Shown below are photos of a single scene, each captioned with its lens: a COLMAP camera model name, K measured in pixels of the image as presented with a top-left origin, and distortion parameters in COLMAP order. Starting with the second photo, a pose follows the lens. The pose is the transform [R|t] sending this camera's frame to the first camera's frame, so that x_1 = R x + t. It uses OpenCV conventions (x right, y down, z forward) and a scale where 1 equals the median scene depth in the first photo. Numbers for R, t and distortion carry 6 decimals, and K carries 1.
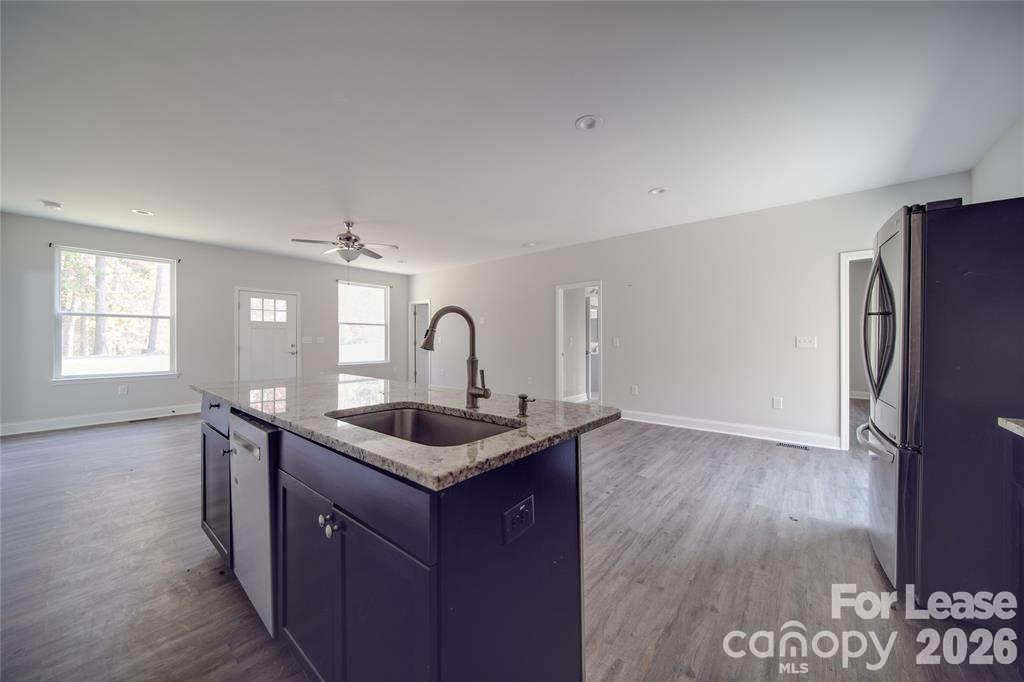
lens RADIAL K [[361.2, 0, 517.0], [0, 361.2, 339.8], [0, 0, 1]] dist [0.000622, -0.001183]
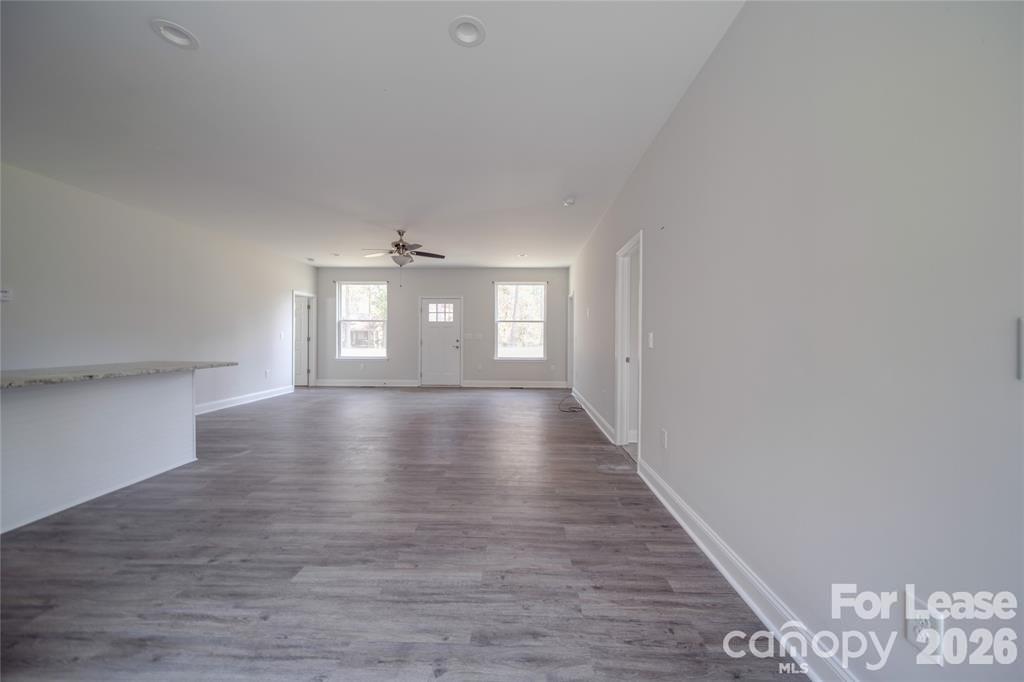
lens RADIAL K [[361.2, 0, 517.0], [0, 361.2, 339.8], [0, 0, 1]] dist [0.000622, -0.001183]
pose [[0.620156, 0.010355, -0.784410, 0.544748], [-0.007621, 0.999945, 0.007176, 0.002389], [0.784441, 0.001528, 0.620201, 0.498228]]
